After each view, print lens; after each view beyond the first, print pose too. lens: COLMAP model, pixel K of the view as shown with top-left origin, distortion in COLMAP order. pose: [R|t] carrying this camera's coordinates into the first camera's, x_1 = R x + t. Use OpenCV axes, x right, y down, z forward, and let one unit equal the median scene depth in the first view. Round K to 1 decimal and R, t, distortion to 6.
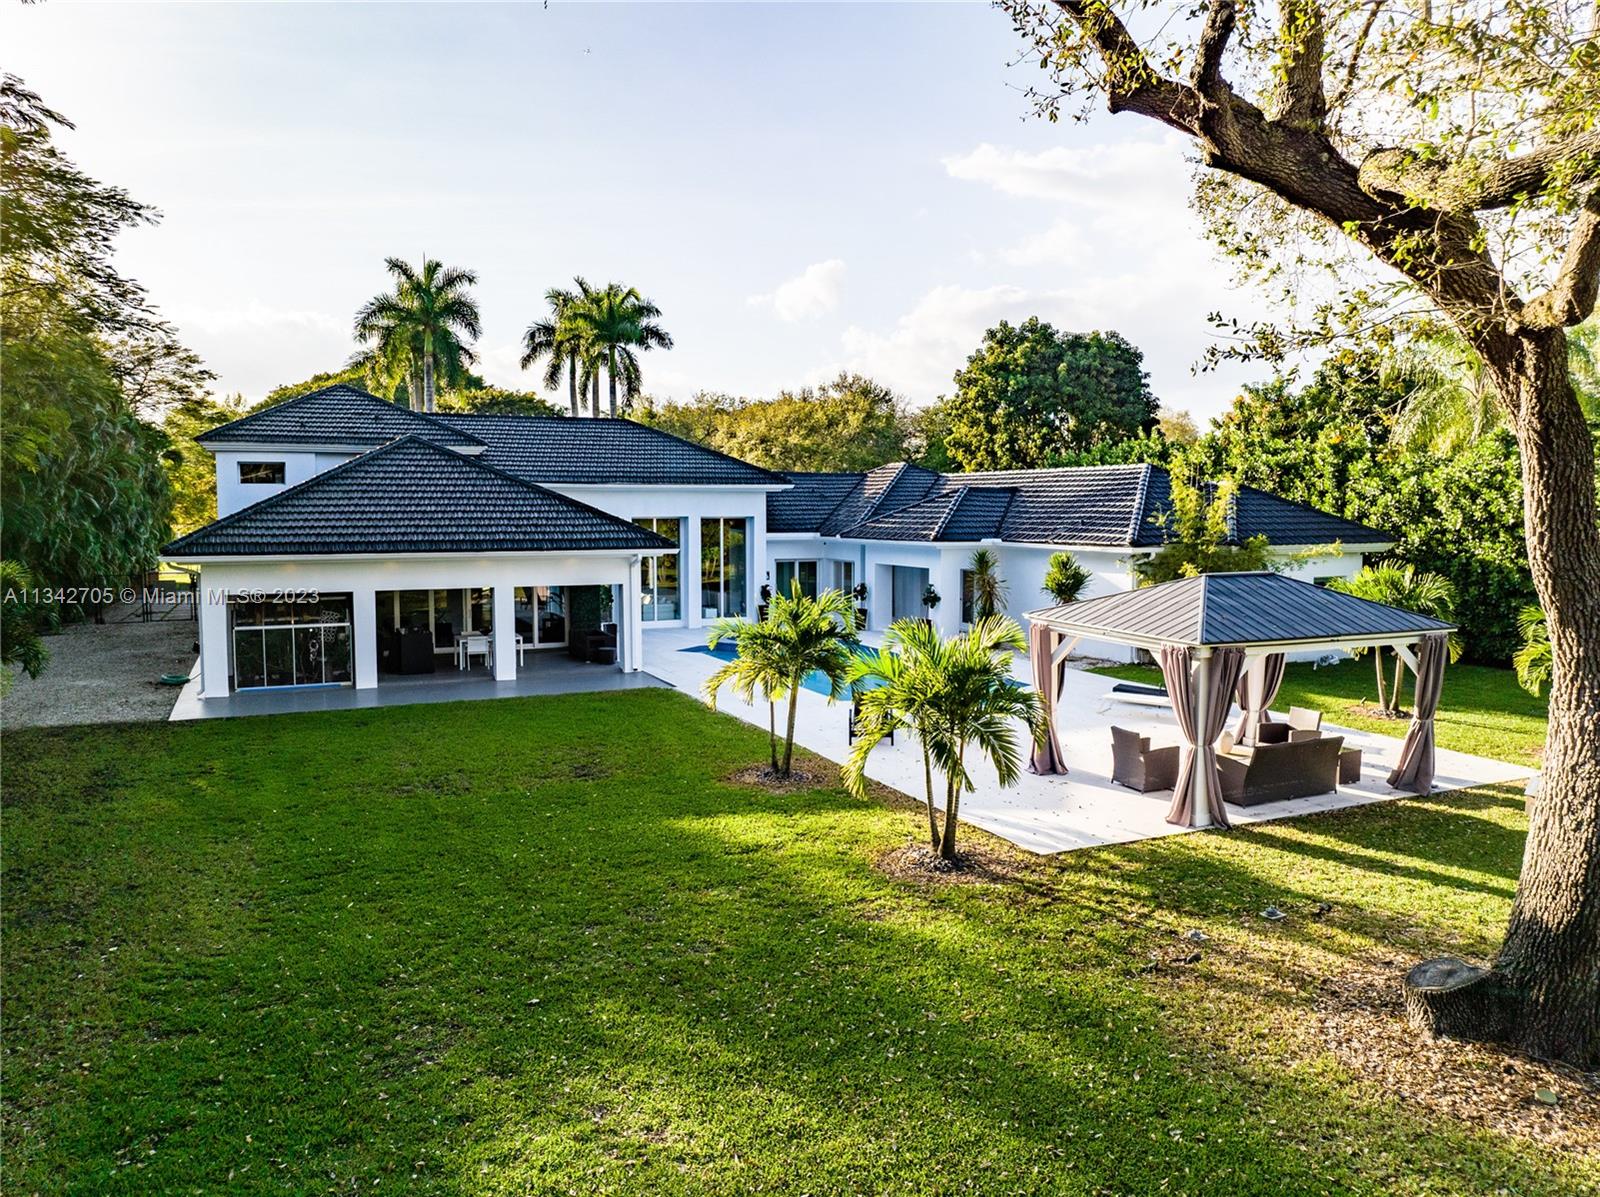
lens RADIAL K [[1122.4, 0, 800.0], [0, 1122.4, 598.5], [0, 0, 1]] dist [-0.030320, -0.002047]
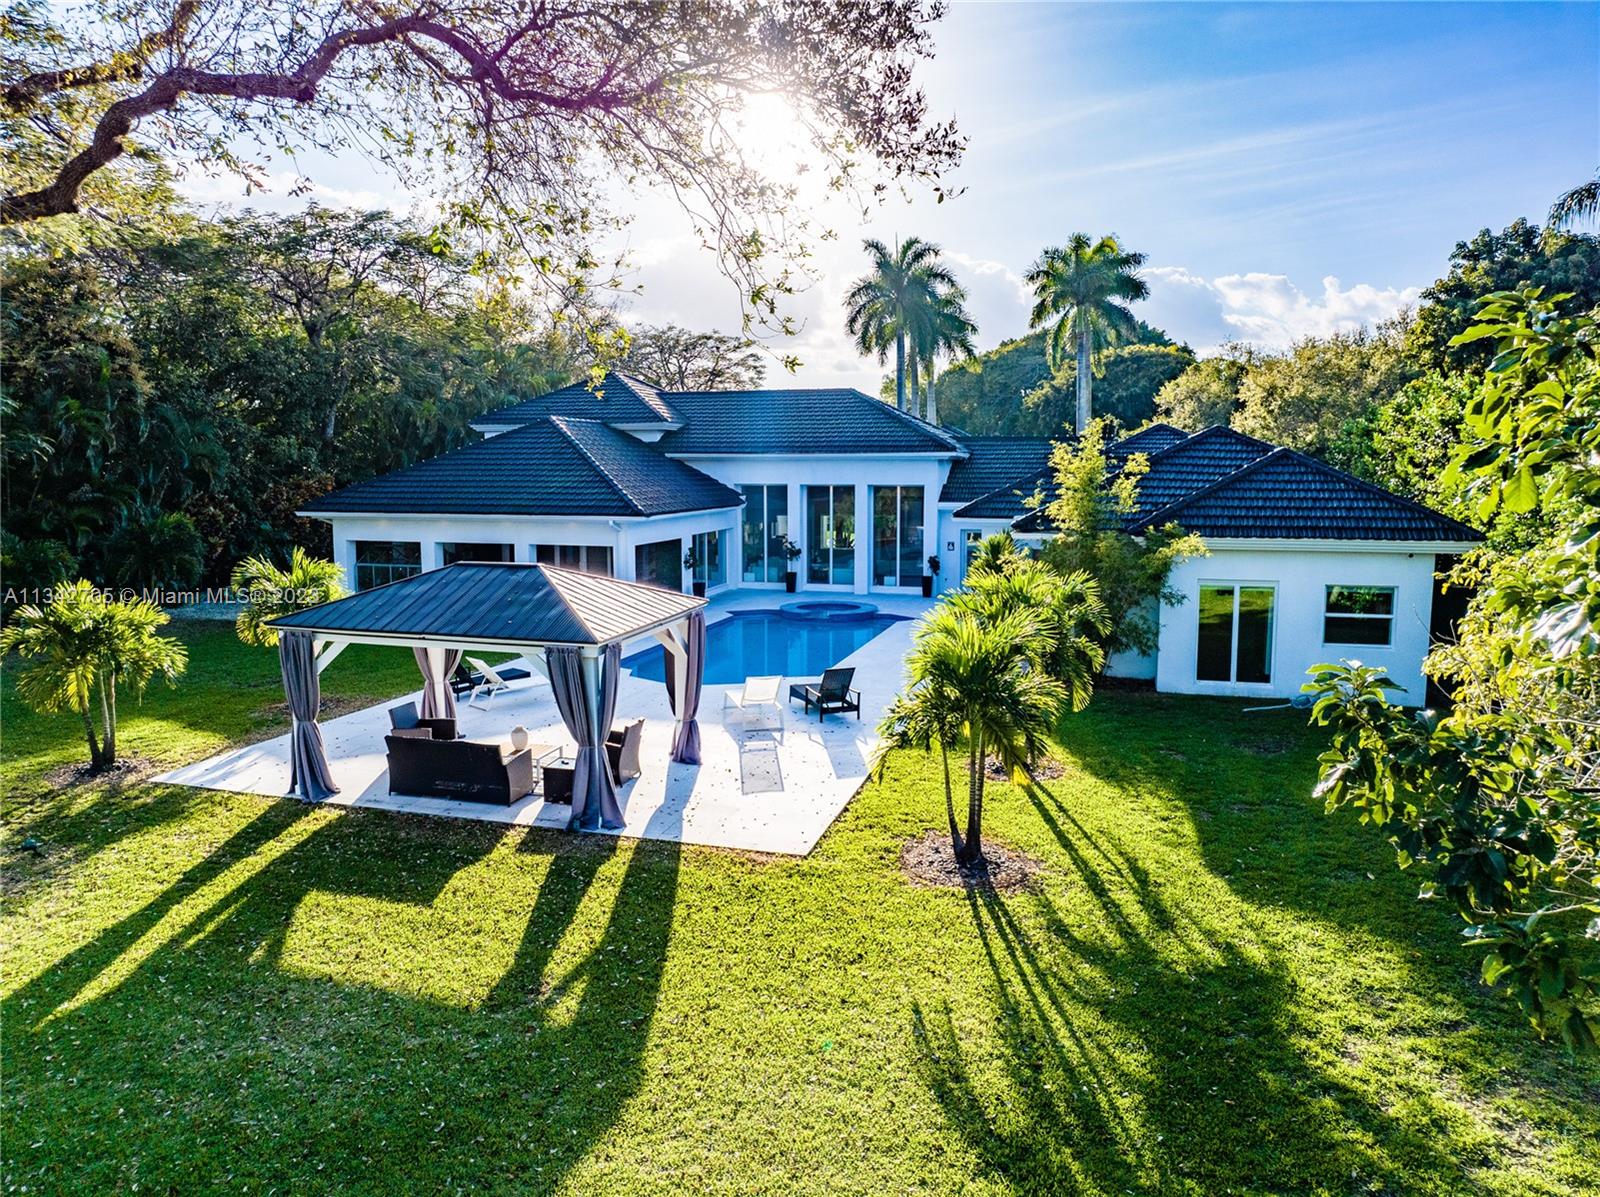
lens RADIAL K [[1122.4, 0, 800.0], [0, 1122.4, 598.5], [0, 0, 1]] dist [-0.030320, -0.002047]
pose [[0.730883, 0.085707, -0.677100, 0.549034], [-0.057512, 0.996289, 0.064030, -0.031398], [0.680076, -0.007857, 0.733100, 0.210556]]
